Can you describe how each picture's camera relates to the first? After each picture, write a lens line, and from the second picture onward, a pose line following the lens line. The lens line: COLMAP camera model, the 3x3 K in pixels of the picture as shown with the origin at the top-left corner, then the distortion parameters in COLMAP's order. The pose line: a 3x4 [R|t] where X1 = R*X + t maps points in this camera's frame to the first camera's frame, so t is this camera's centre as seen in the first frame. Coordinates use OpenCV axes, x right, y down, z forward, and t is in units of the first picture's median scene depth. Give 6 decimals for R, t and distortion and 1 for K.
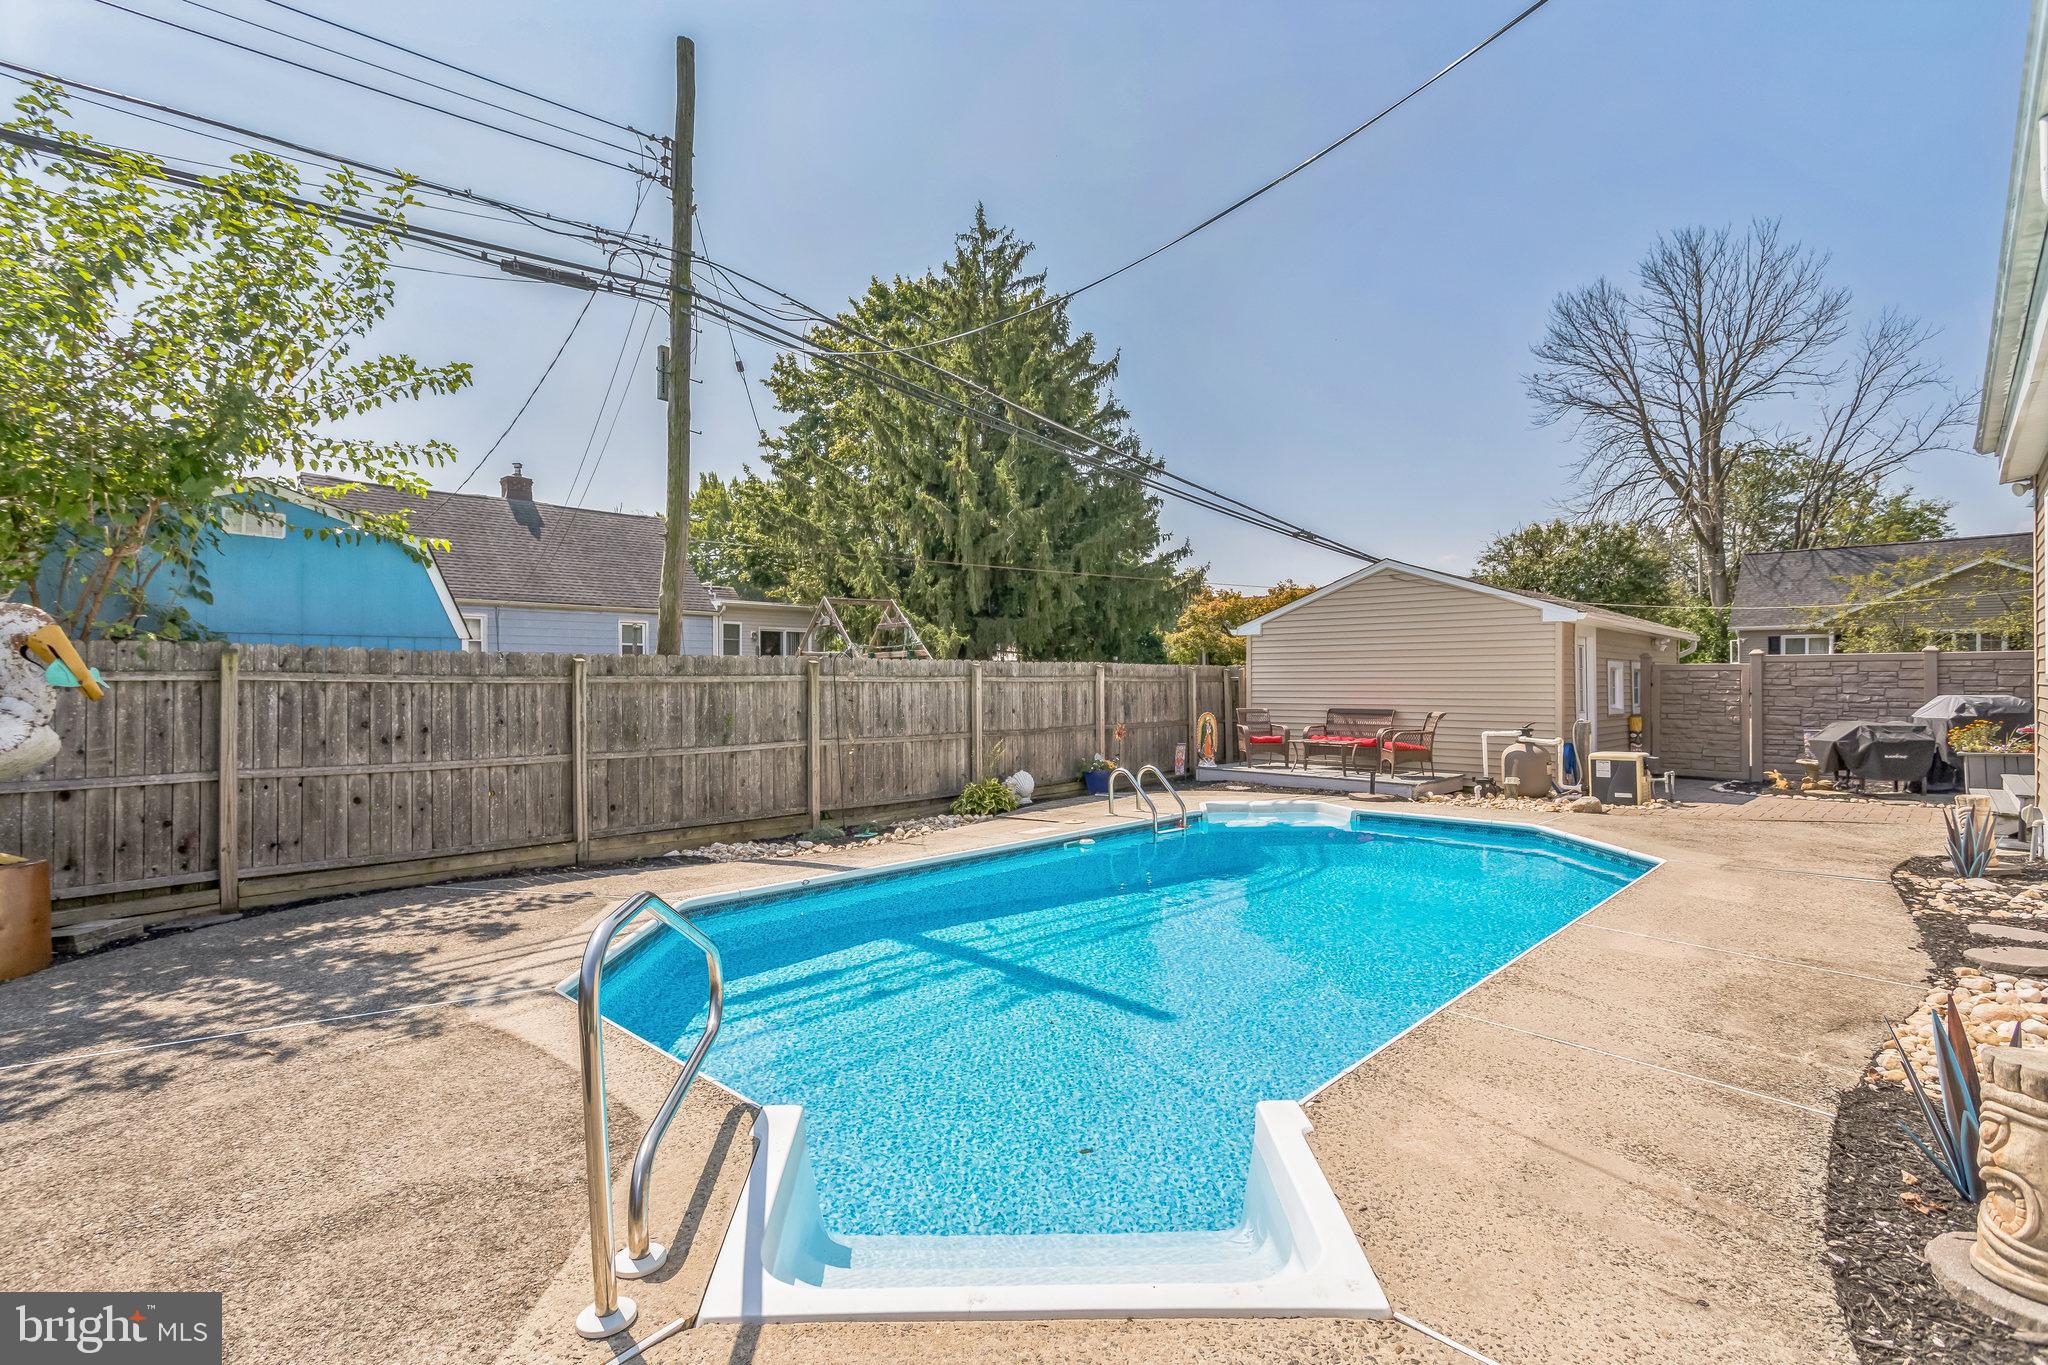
lens RADIAL K [[990.3, 0, 1038.5], [0, 990.3, 682.6], [0, 0, 1]] dist [-0.000595, 0.001285]
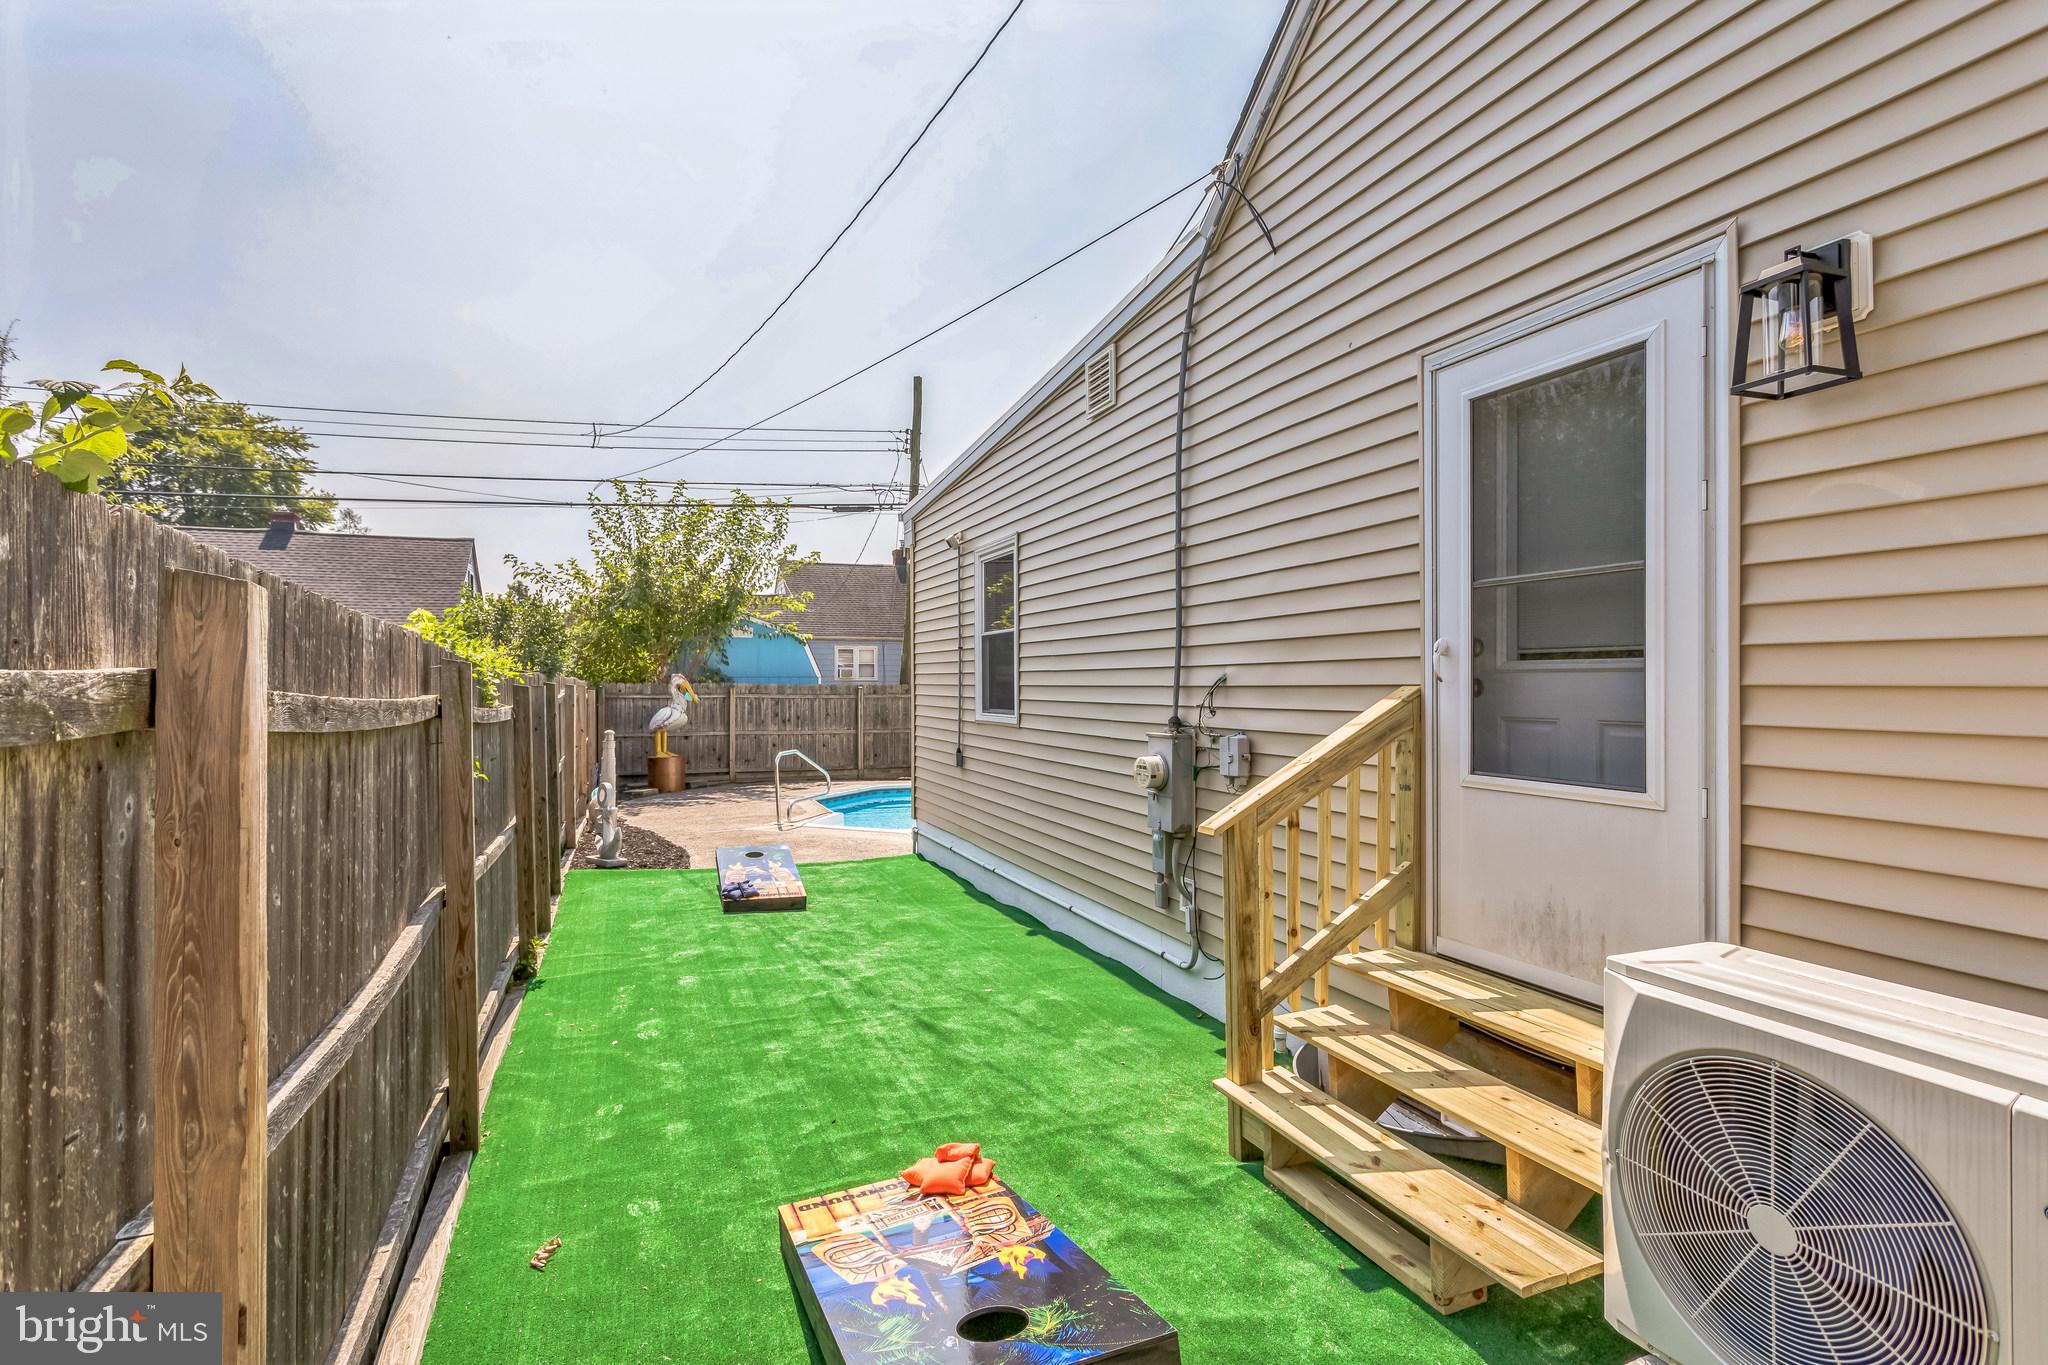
lens RADIAL K [[990.3, 0, 1015.8], [0, 990.3, 681.9], [0, 0, 1]] dist [-0.000595, 0.001285]
pose [[0.911416, 0.000541, -0.411487, 0.836212], [-0.002327, 0.999990, -0.003838, -0.029835], [0.411480, 0.004456, 0.911408, -0.958569]]
